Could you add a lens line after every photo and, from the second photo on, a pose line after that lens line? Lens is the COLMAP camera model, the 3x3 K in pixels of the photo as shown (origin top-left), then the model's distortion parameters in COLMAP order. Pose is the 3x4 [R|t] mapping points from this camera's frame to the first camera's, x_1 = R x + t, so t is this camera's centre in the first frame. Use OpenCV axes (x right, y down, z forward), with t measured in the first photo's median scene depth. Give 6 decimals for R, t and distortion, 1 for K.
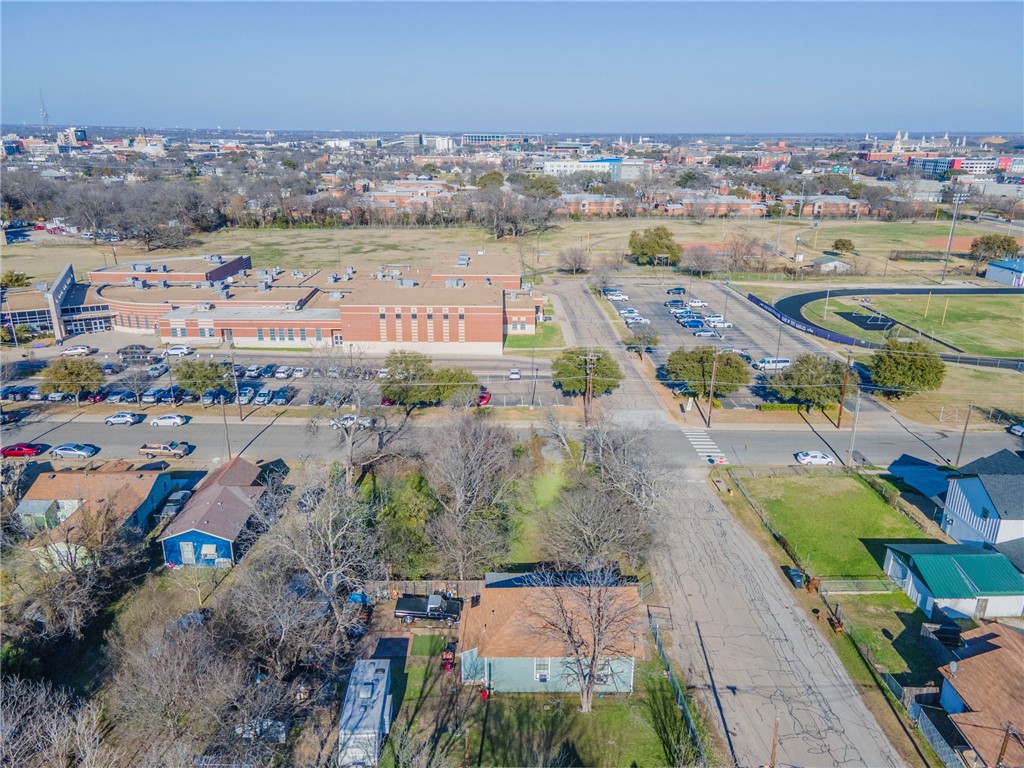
lens RADIAL K [[741.9, 0, 512.0], [0, 741.9, 384.0], [0, 0, 1]] dist [0.050173, 0.002465]
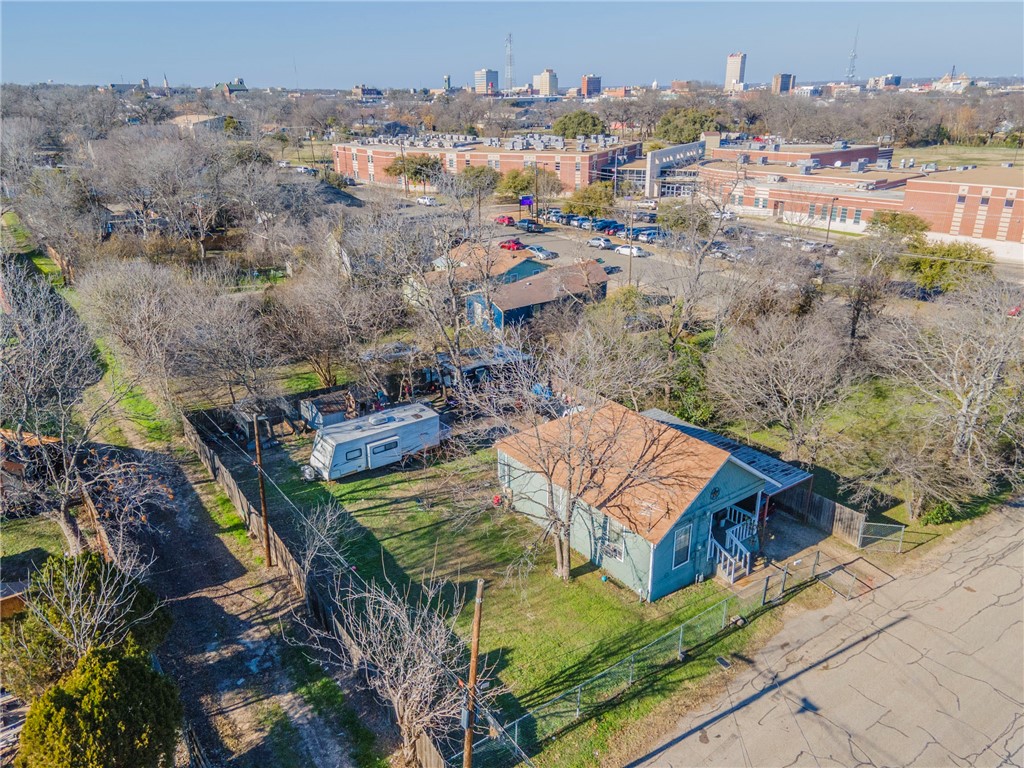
lens RADIAL K [[741.3, 0, 504.7], [0, 741.3, 389.8], [0, 0, 1]] dist [0.048486, 0.000413]
pose [[0.572976, 0.294625, -0.764784, 0.284592], [-0.248486, 0.951677, 0.180458, 0.095777], [0.780995, 0.086640, 0.618498, 0.295721]]
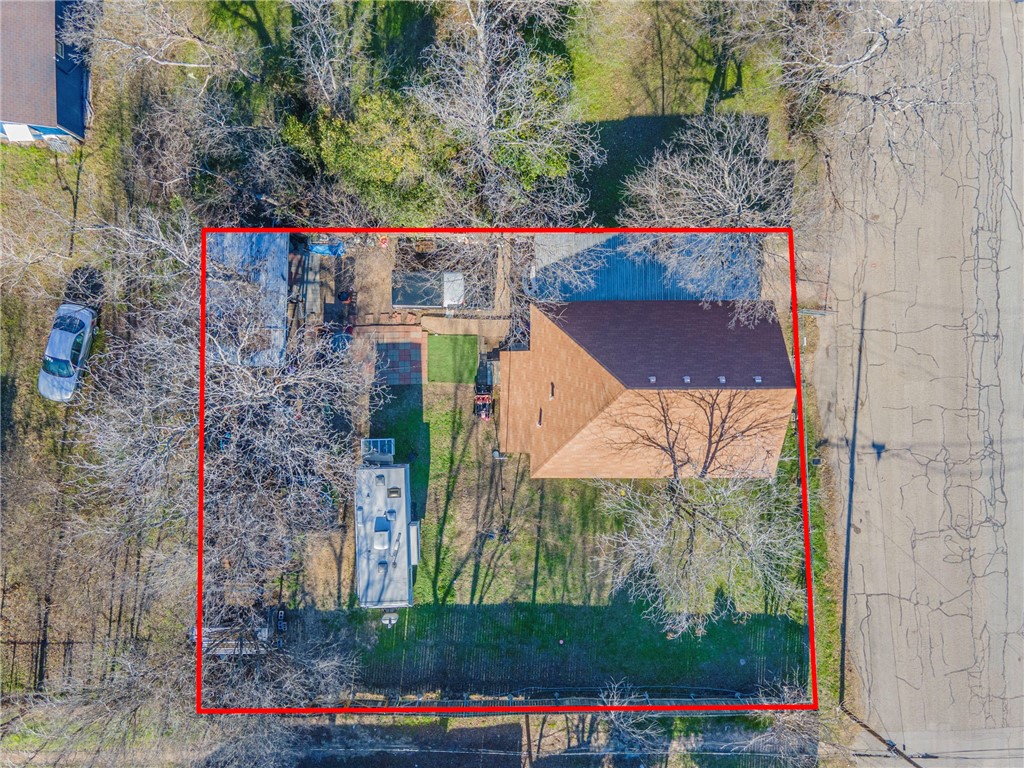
lens RADIAL K [[741.3, 0, 504.7], [0, 741.3, 389.8], [0, 0, 1]] dist [0.048486, 0.000413]
pose [[0.999929, 0.011053, -0.004545, -0.037086], [0.000932, 0.307061, 0.951689, -0.171183], [0.011915, -0.951626, 0.307029, 0.473813]]
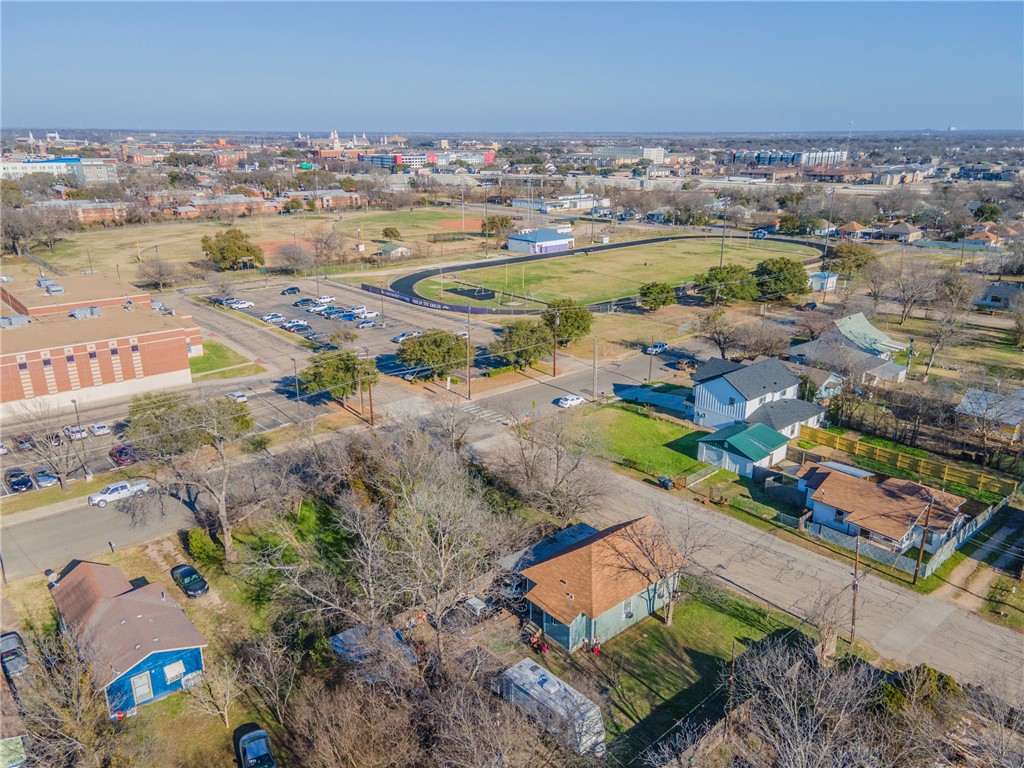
lens RADIAL K [[741.3, 0, 504.7], [0, 741.3, 389.8], [0, 0, 1]] dist [0.048486, 0.000413]
pose [[0.771980, -0.216066, 0.597797, -0.384705], [0.210008, 0.974341, 0.080964, -0.037509], [-0.599952, 0.063040, 0.797548, 0.105931]]
